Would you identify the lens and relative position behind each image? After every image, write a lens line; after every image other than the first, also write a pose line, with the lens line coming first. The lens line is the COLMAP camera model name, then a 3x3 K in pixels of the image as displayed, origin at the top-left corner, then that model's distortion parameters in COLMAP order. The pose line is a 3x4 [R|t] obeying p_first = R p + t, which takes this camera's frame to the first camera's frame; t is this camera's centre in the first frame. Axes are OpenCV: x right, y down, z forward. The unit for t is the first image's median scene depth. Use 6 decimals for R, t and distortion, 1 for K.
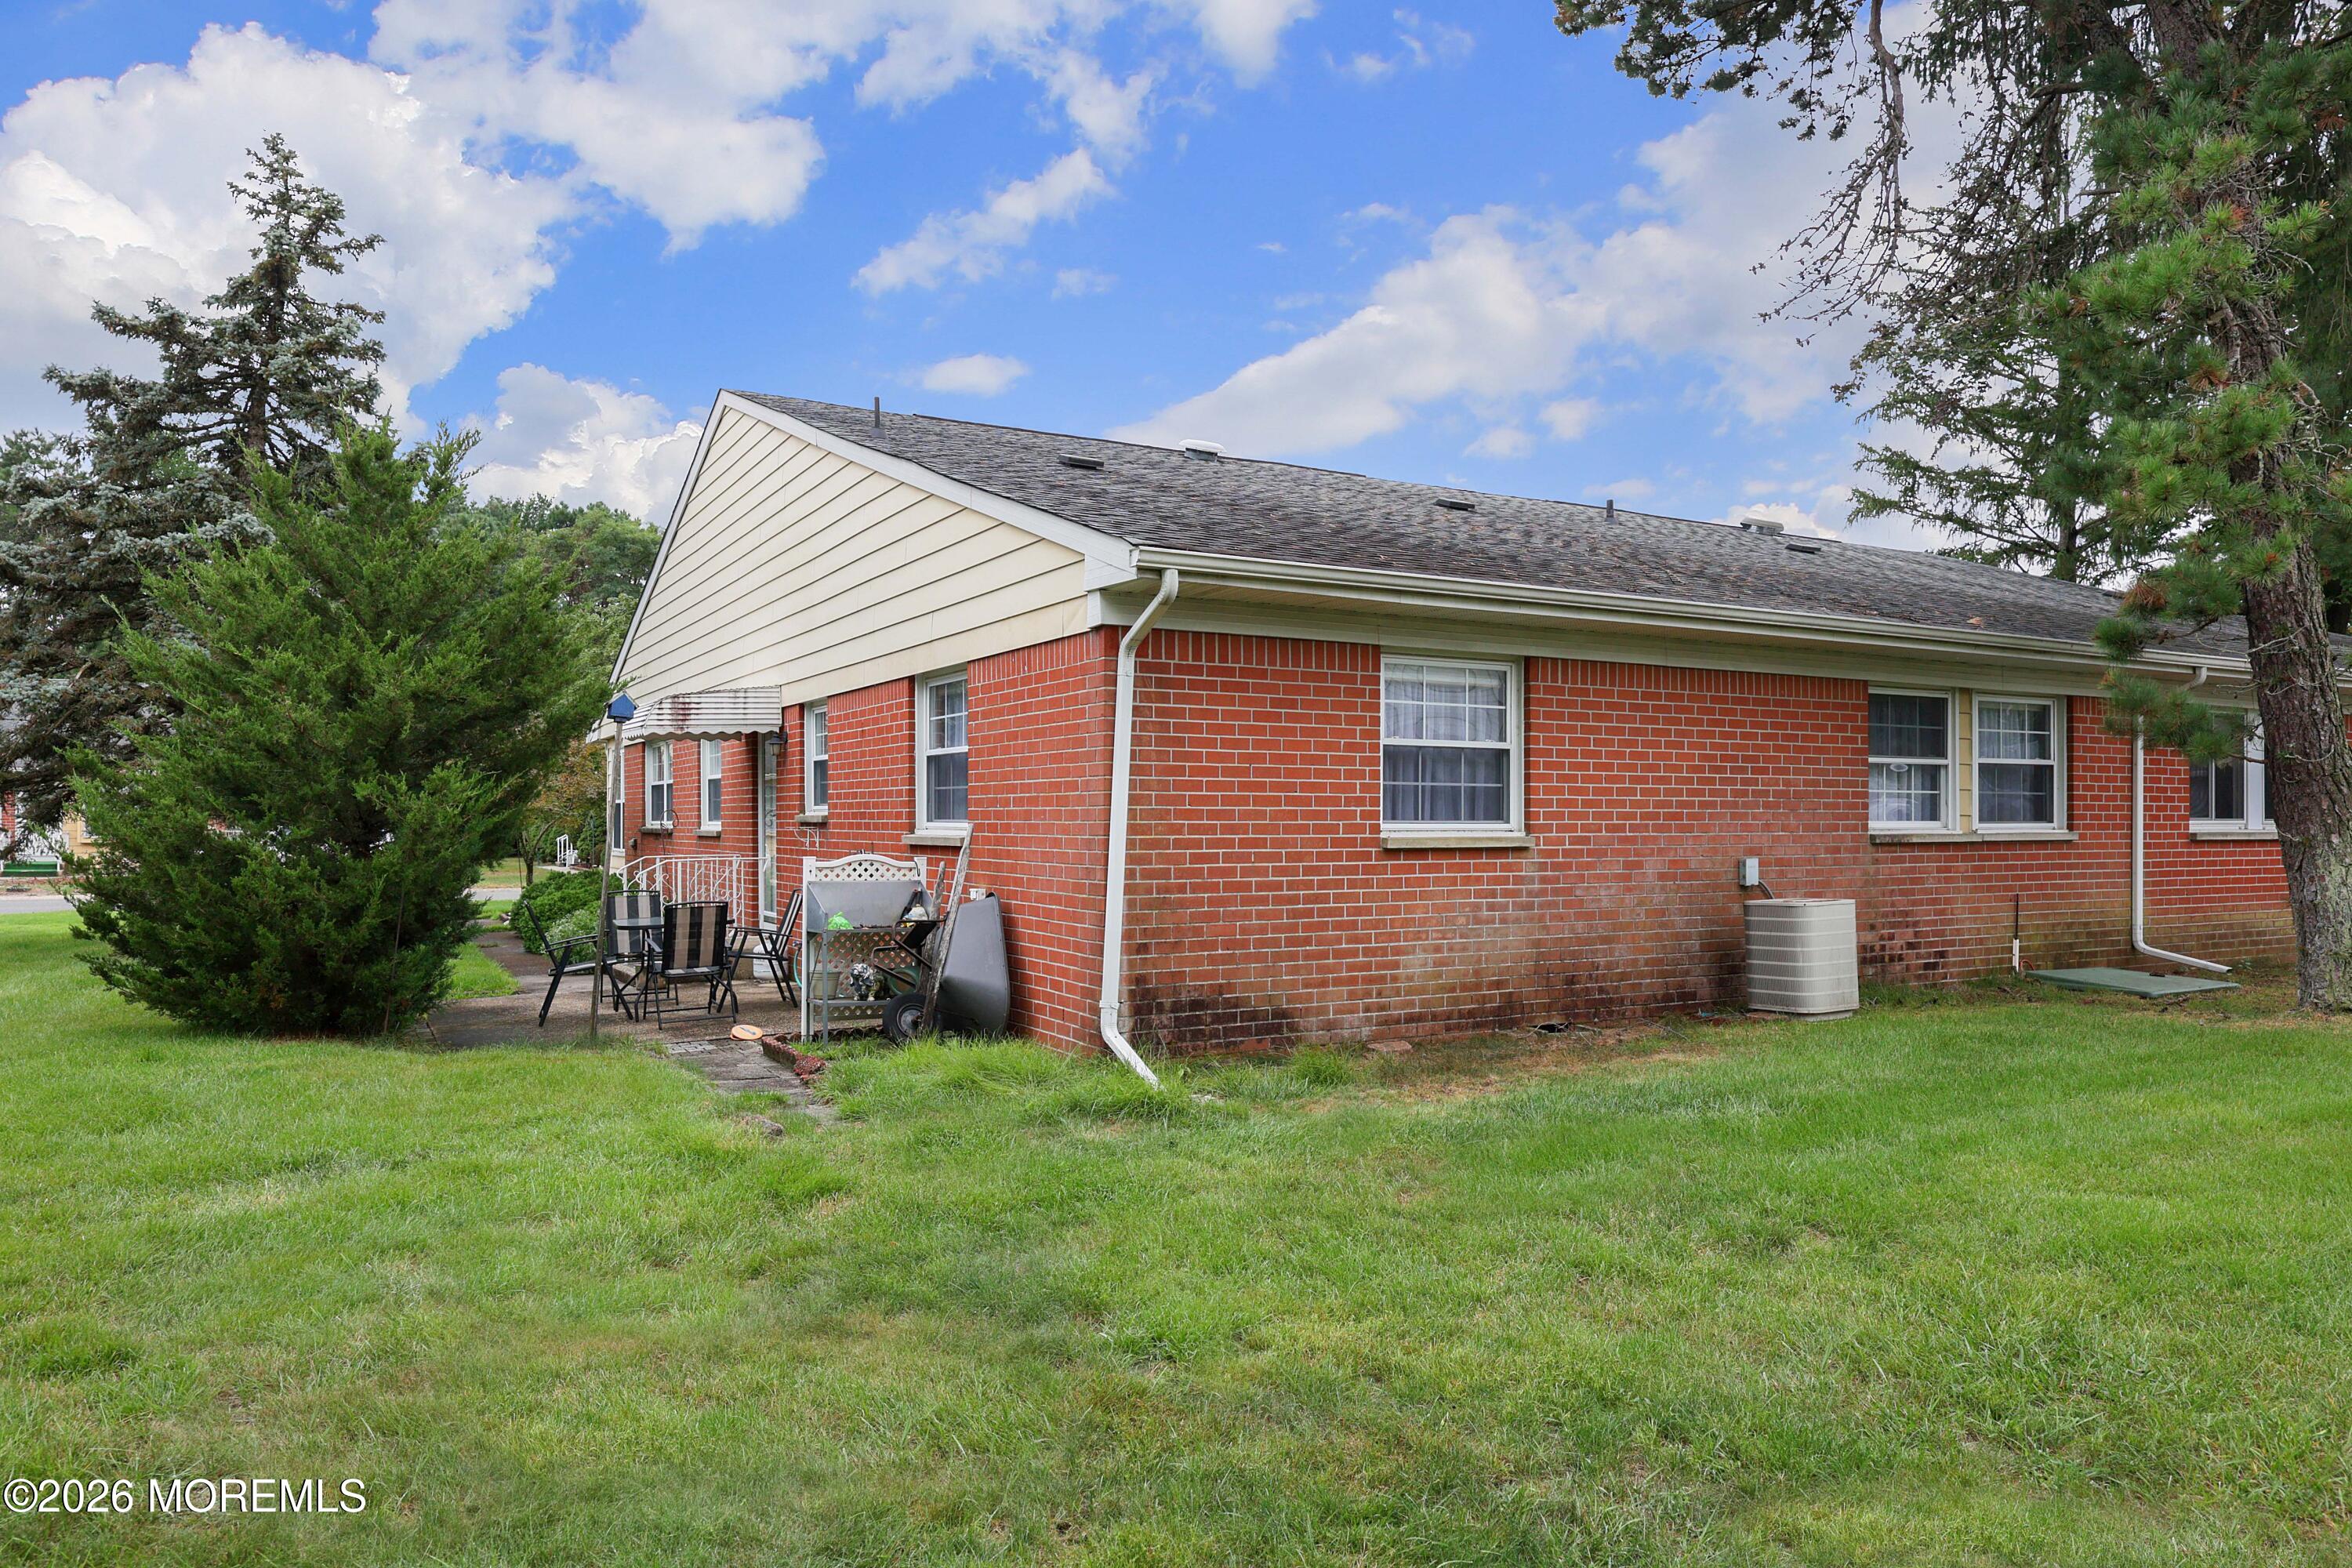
lens RADIAL K [[1553.0, 0, 1156.6], [0, 1553.0, 780.0], [0, 0, 1]] dist [0.007142, -0.011053]
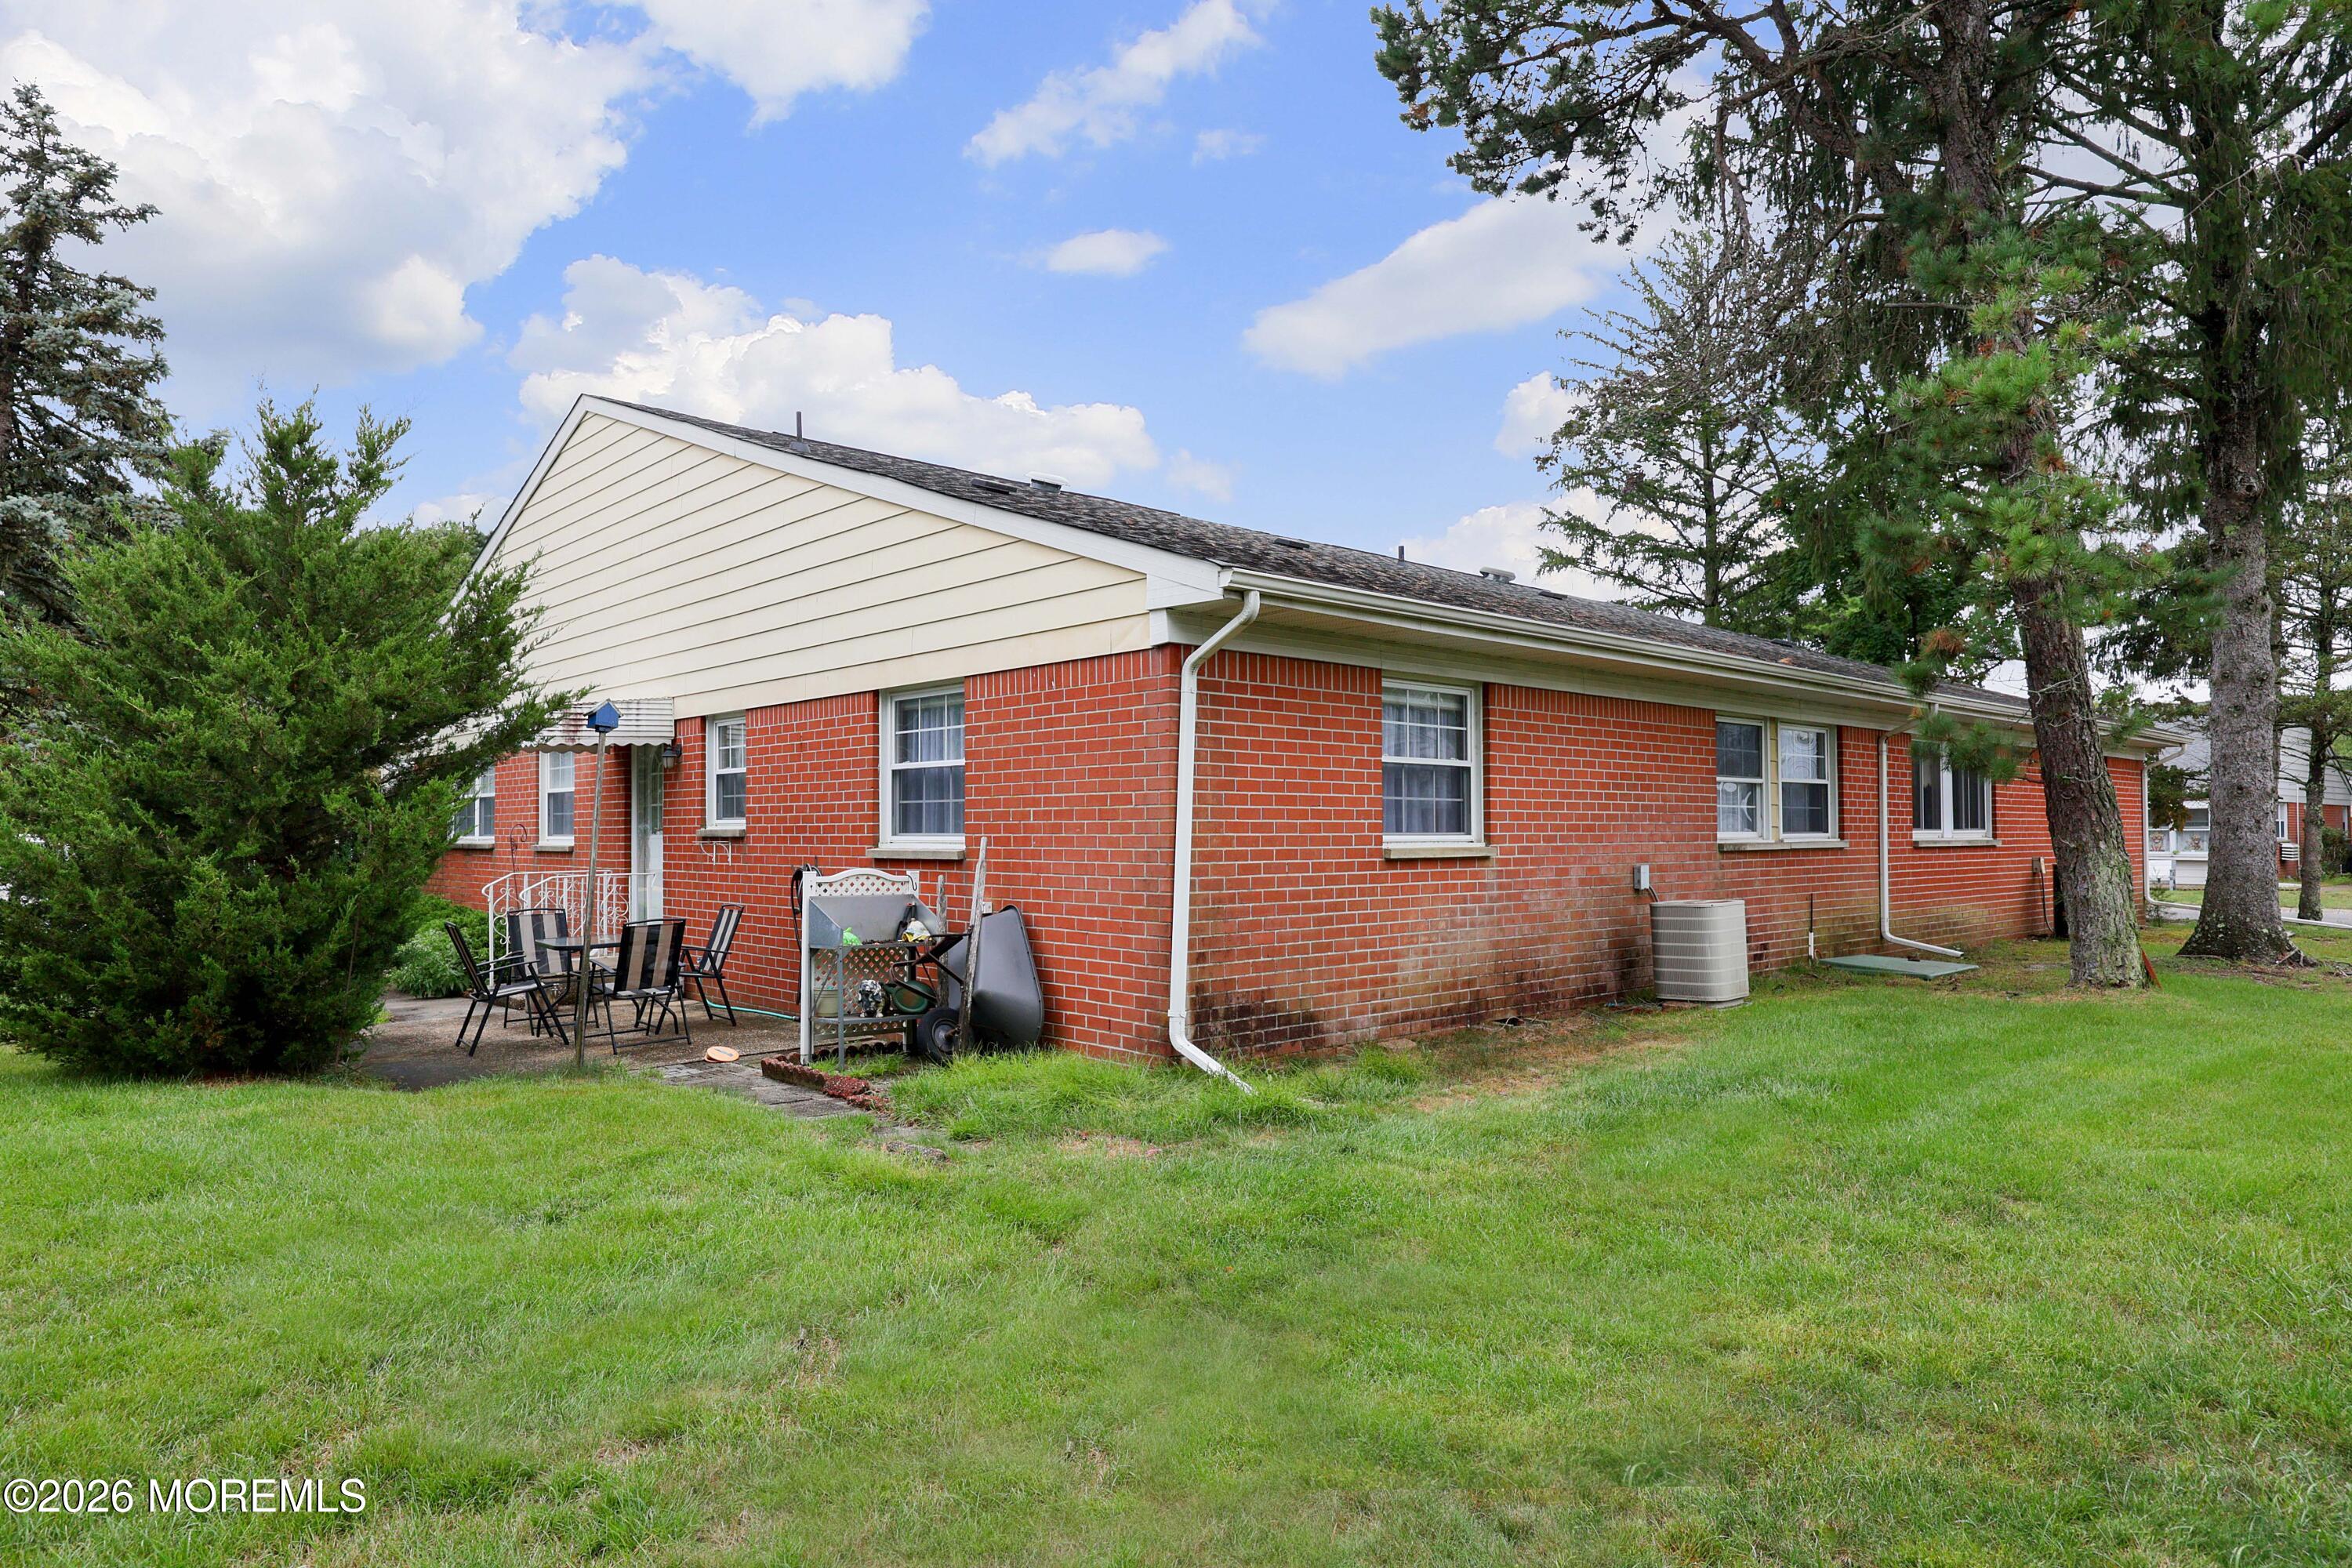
lens RADIAL K [[1438.4, 0, 1176.1], [0, 1438.4, 762.9], [0, 0, 1]] dist [0.002239, -0.003031]
pose [[0.973292, 0.008023, 0.229430, -0.204232], [-0.002769, 0.999727, -0.023213, 0.001259], [-0.229553, 0.021957, 0.973048, 0.061408]]
